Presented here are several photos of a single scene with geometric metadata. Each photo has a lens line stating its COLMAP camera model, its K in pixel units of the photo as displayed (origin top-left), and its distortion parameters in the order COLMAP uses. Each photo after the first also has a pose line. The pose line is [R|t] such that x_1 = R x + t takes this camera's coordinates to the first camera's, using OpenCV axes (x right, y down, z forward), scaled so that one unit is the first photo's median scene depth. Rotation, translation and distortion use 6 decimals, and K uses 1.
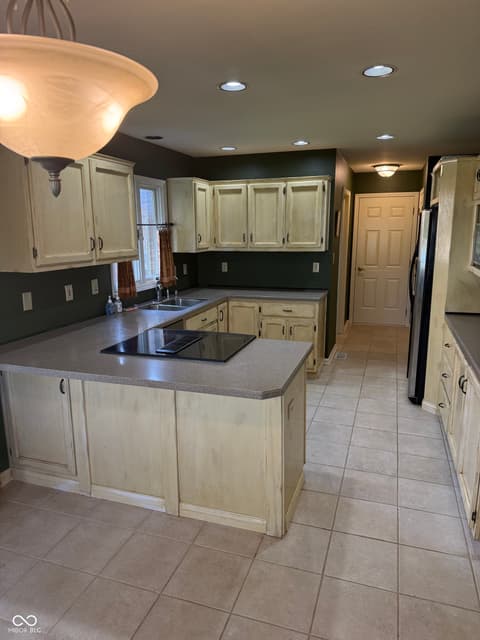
lens RADIAL K [[444.5, 0, 237.3], [0, 444.5, 324.2], [0, 0, 1]] dist [0.132117, -0.190387]
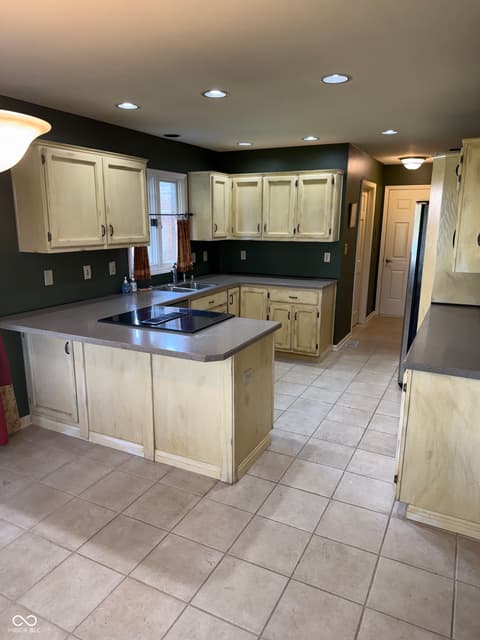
lens RADIAL K [[444.5, 0, 237.3], [0, 444.5, 324.2], [0, 0, 1]] dist [0.132117, -0.190387]
pose [[0.989939, 0.046142, -0.133761, 0.148745], [-0.043212, 0.998760, 0.024725, 0.016160], [0.134736, -0.018696, 0.990705, -0.090260]]
